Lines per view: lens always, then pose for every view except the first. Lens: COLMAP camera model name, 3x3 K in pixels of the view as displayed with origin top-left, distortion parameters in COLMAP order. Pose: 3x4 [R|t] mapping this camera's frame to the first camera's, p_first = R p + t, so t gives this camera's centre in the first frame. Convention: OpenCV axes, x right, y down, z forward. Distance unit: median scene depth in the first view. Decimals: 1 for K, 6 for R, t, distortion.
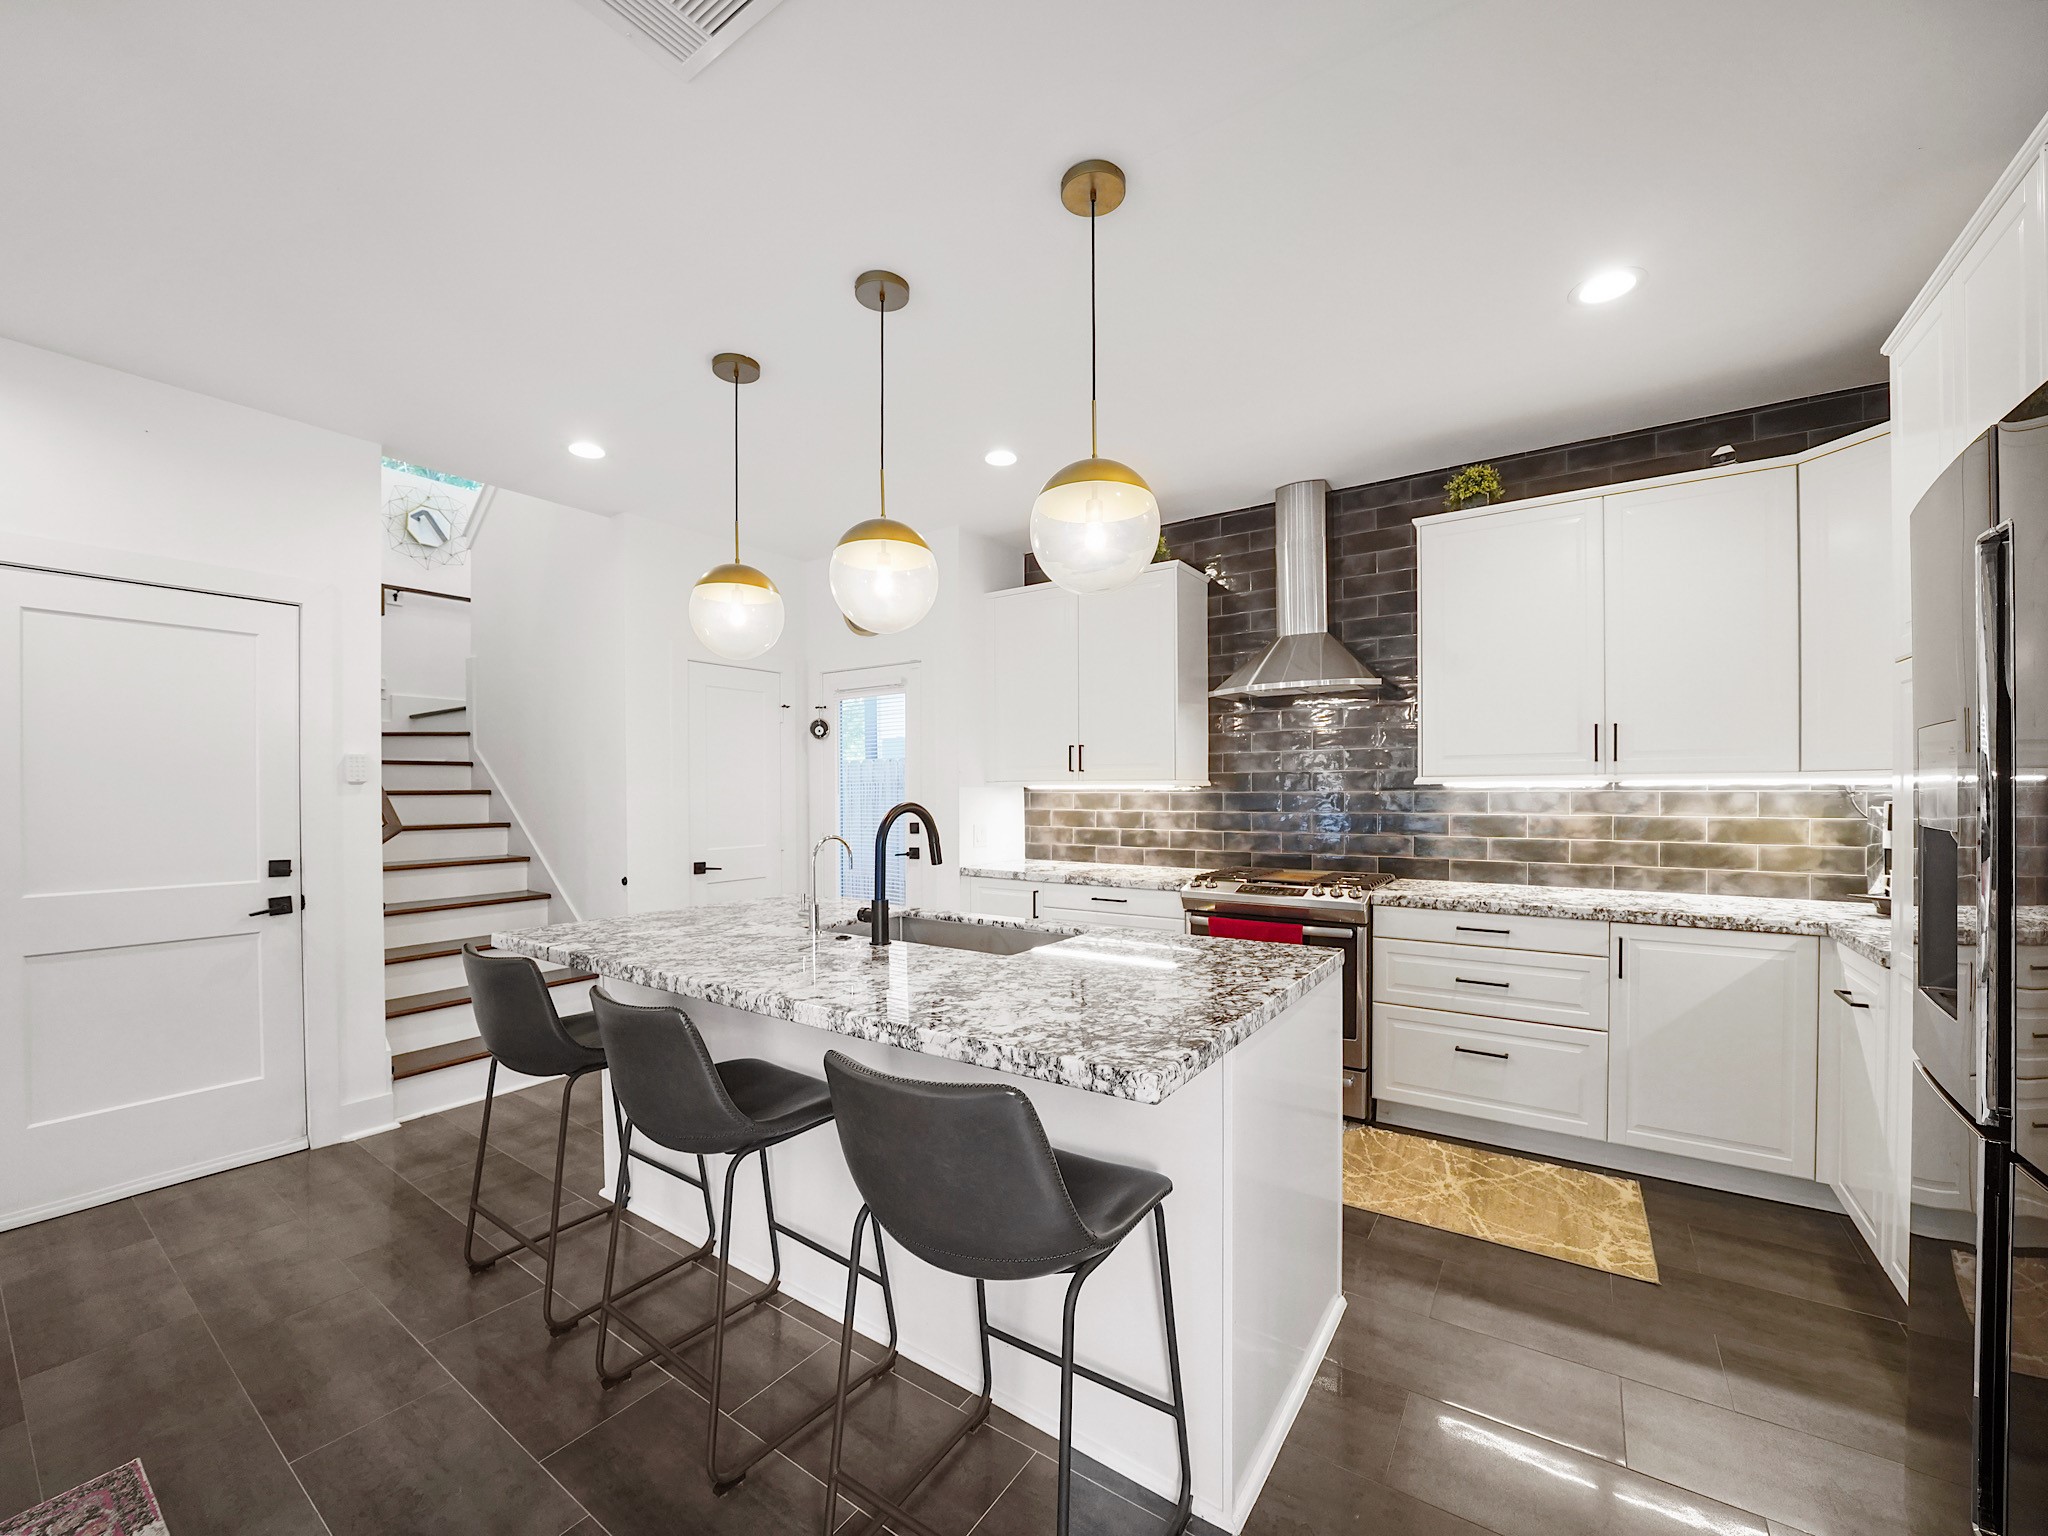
lens RADIAL K [[813.9, 0, 1019.2], [0, 813.9, 792.6], [0, 0, 1]] dist [-0.023454, 0.000179]
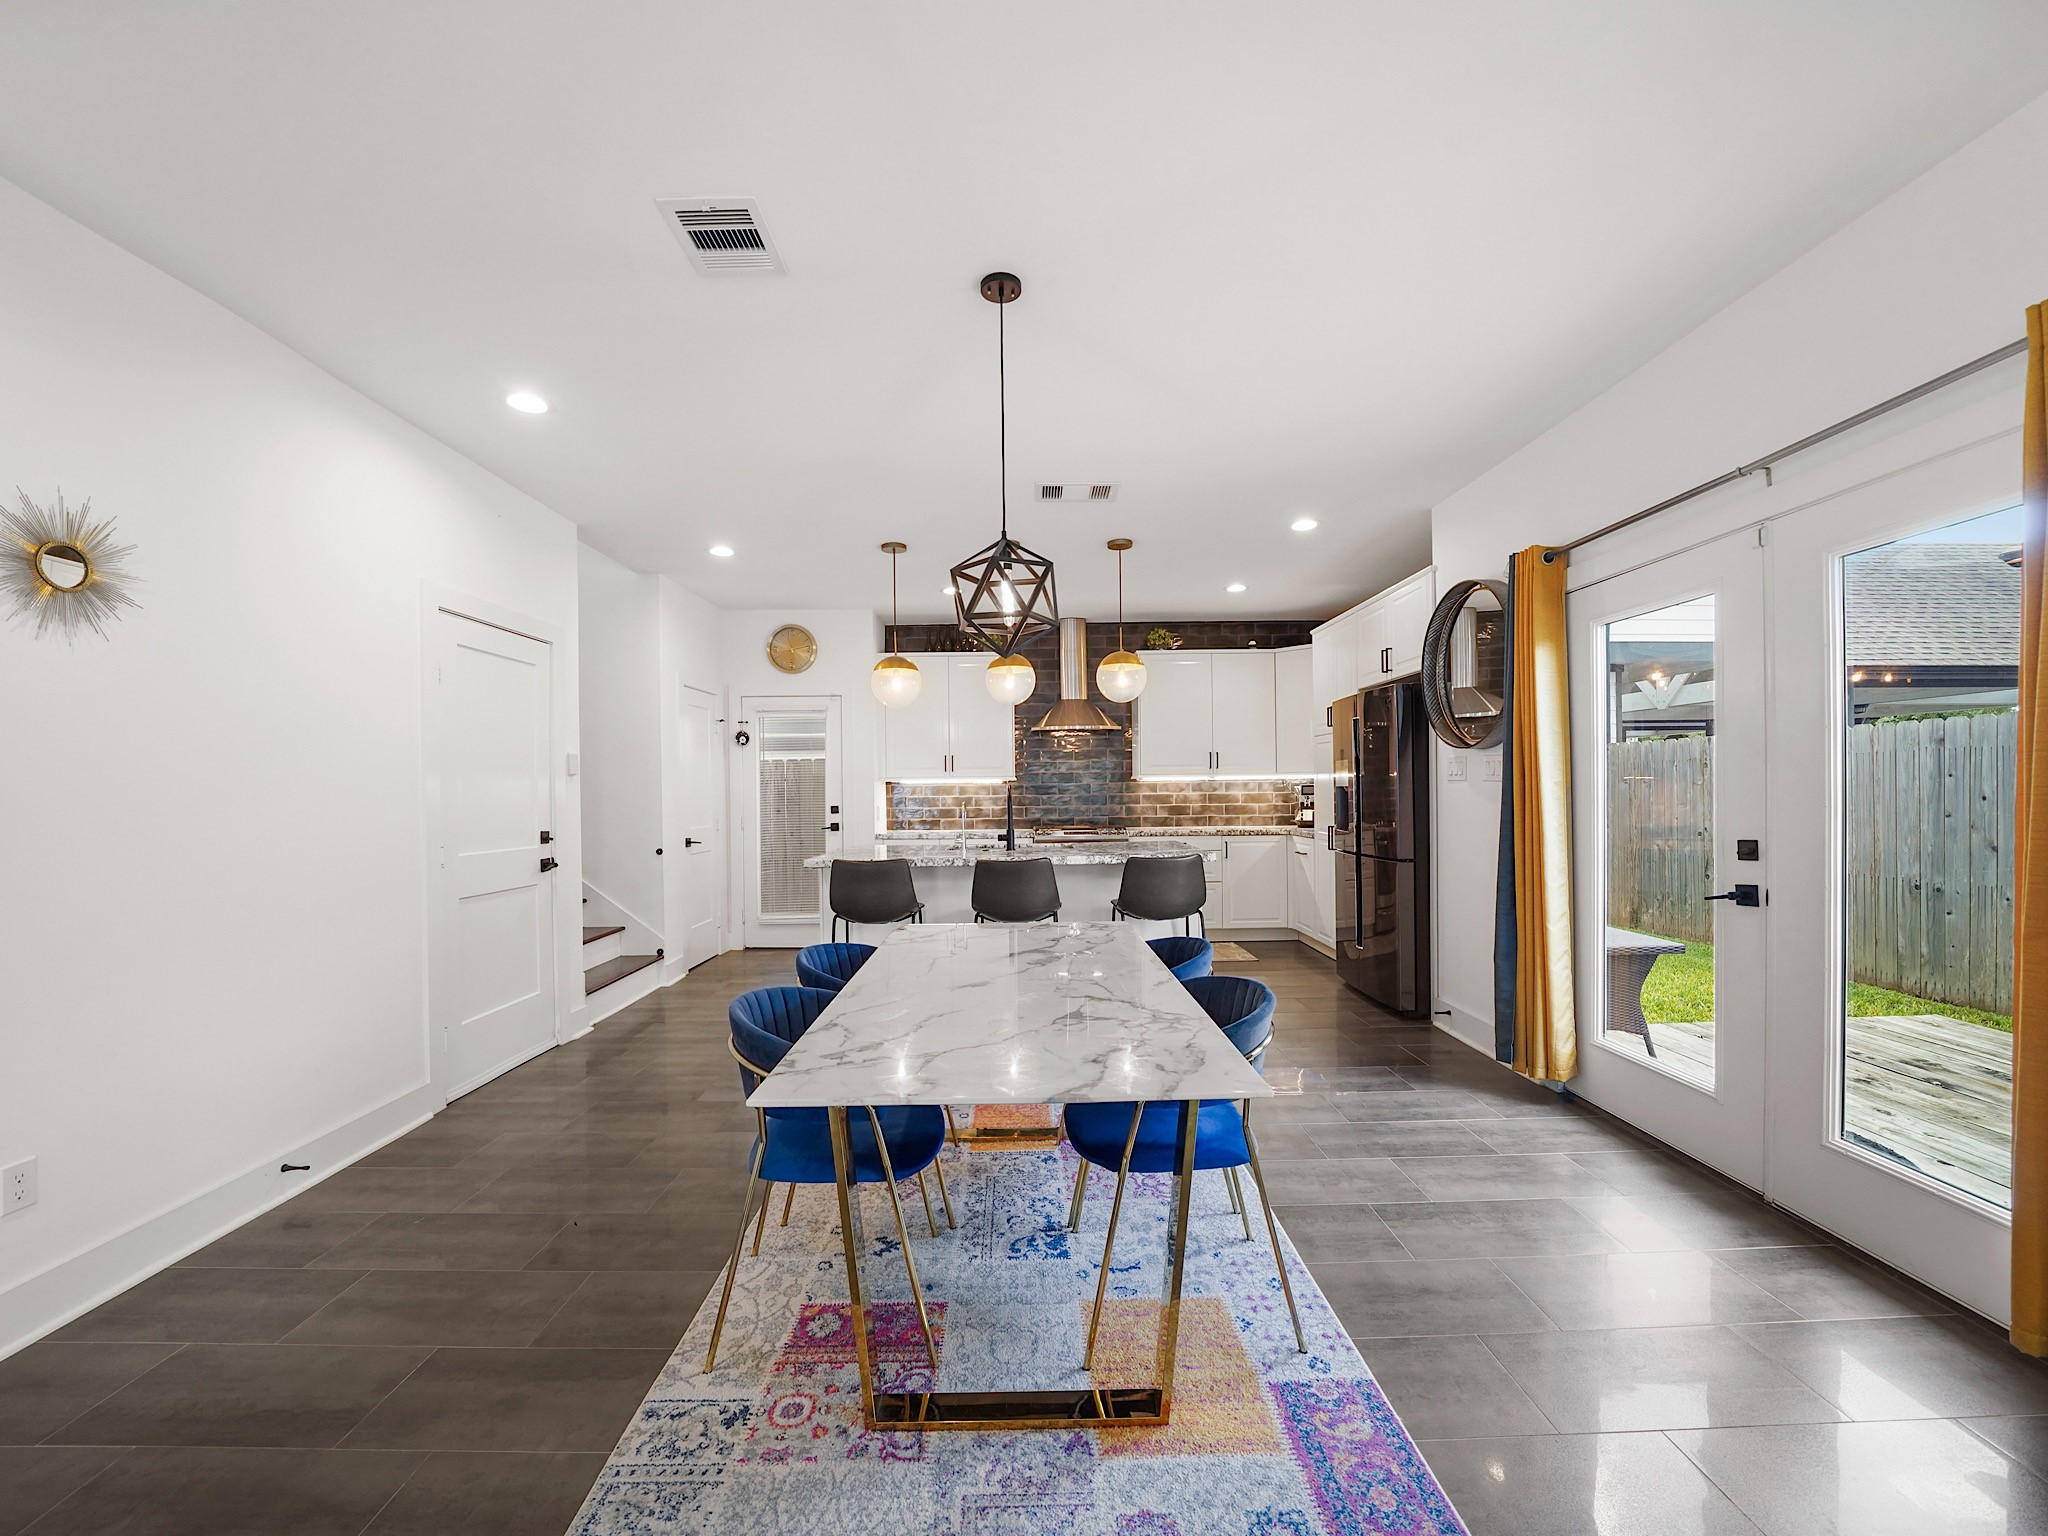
lens RADIAL K [[818.9, 0, 1021.3], [0, 818.9, 809.1], [0, 0, 1]] dist [-0.009456, -0.000116]
pose [[0.816599, -0.017954, 0.576926, -0.916346], [0.009709, 0.999802, 0.017371, 0.026489], [-0.577124, -0.008583, 0.816612, -0.512253]]
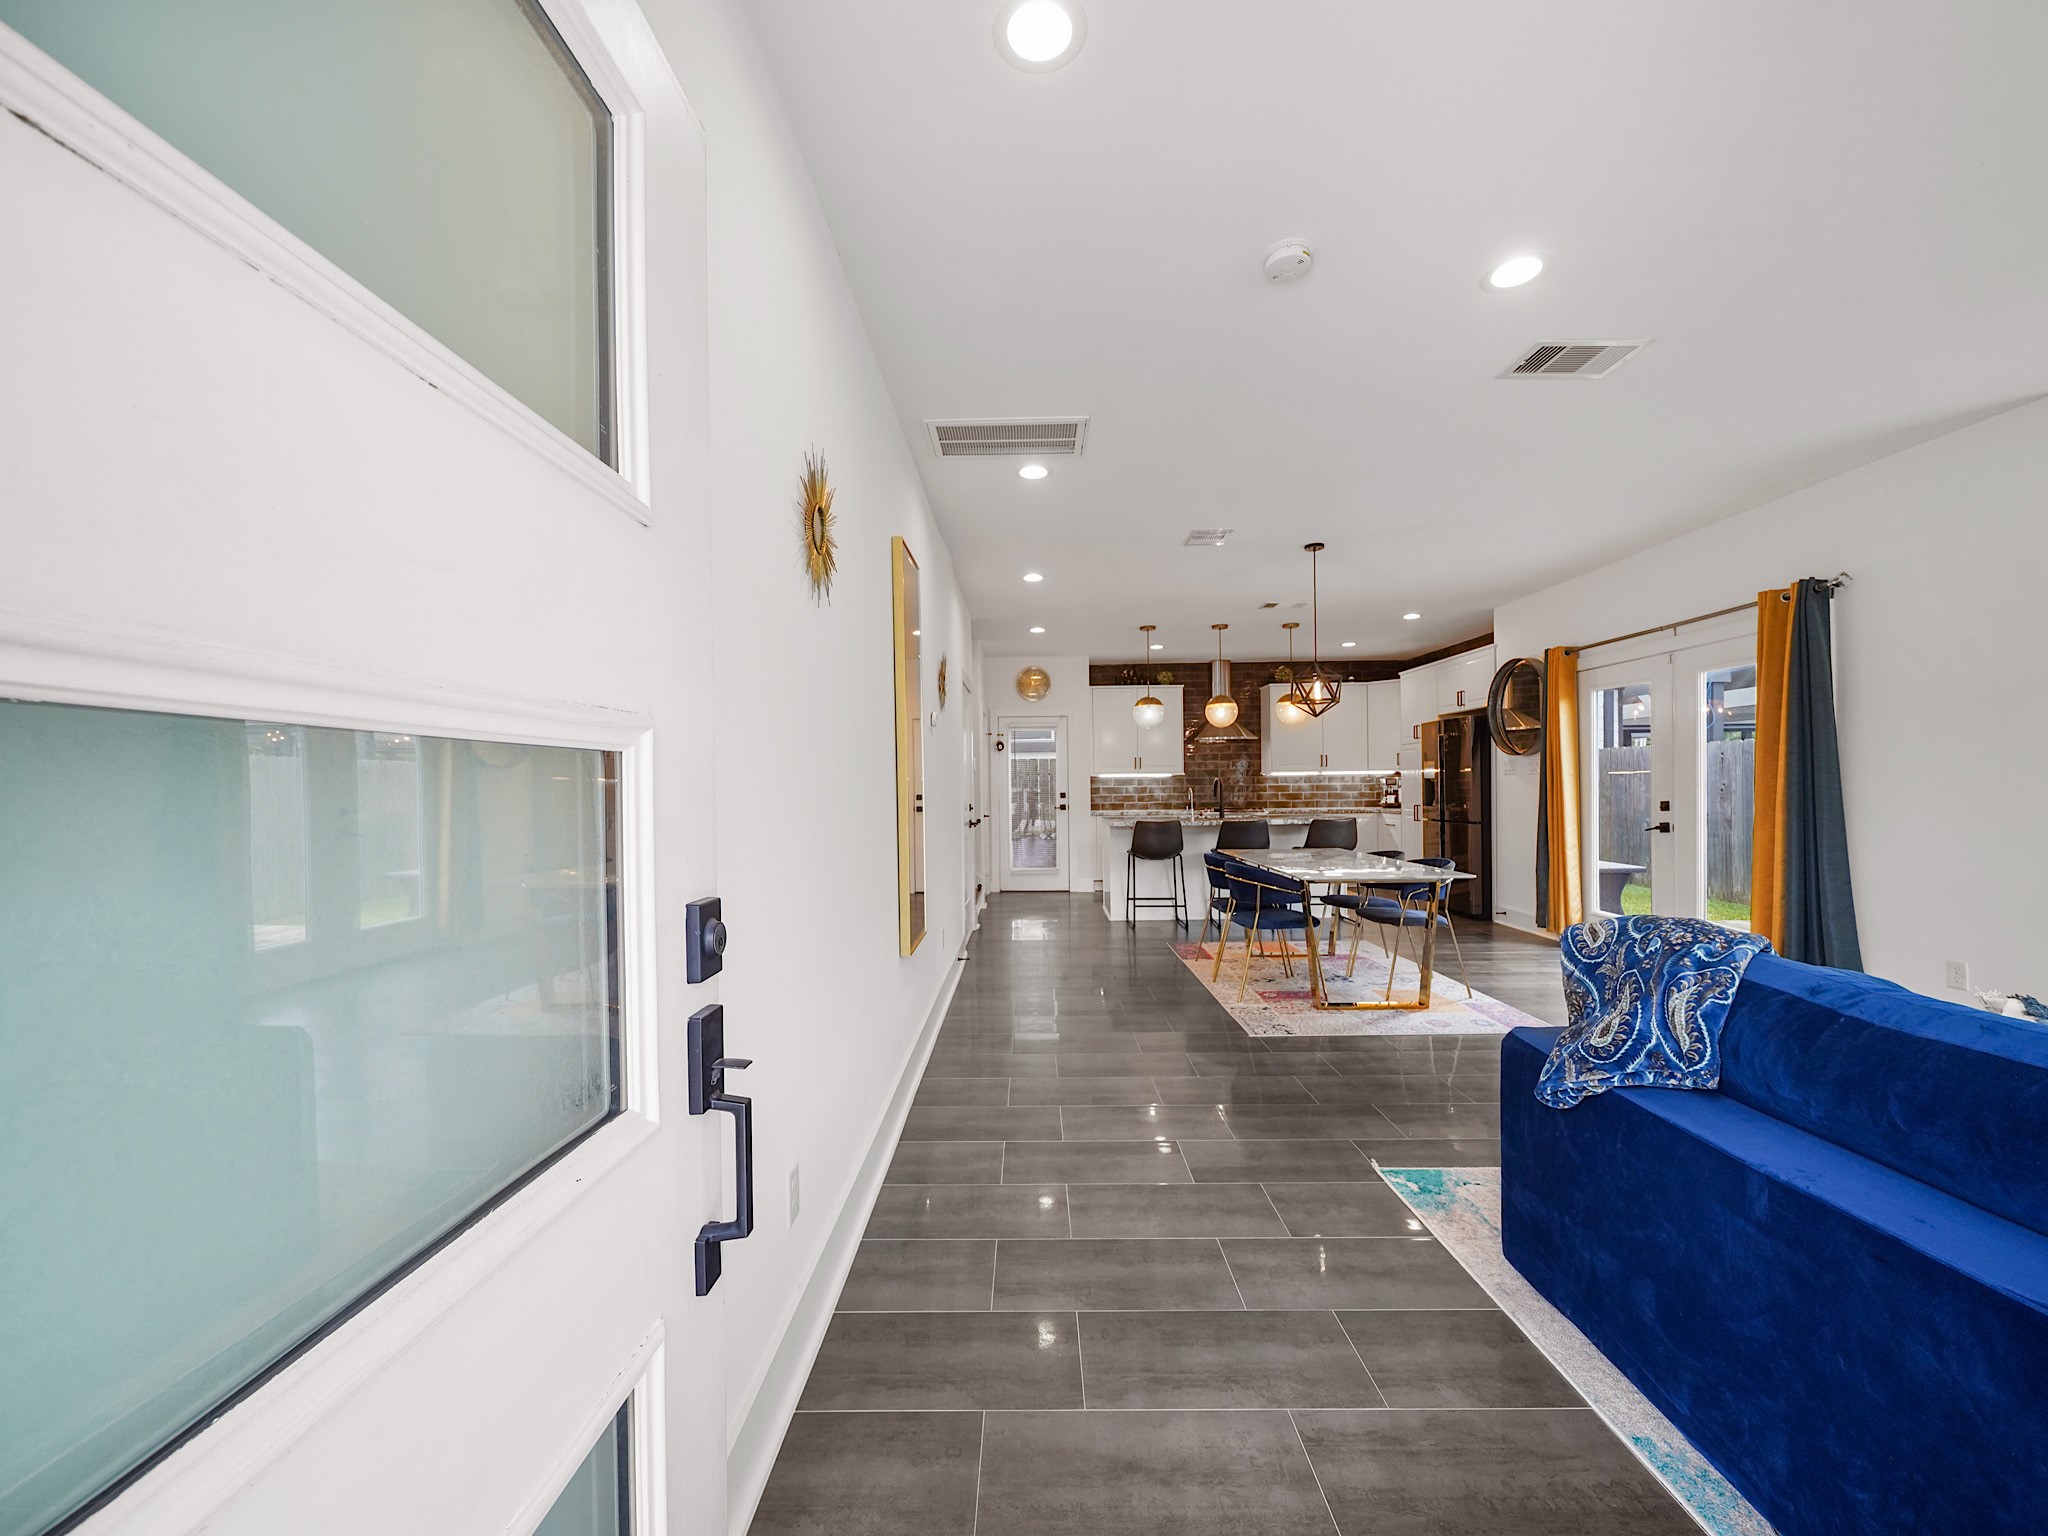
lens RADIAL K [[797.4, 0, 1019.3], [0, 797.4, 807.3], [0, 0, 1]] dist [-0.001876, -0.000043]
pose [[0.828135, -0.019068, 0.560204, -1.800470], [0.009622, 0.999758, 0.019806, 0.042886], [-0.560446, -0.011012, 0.828118, -0.849609]]
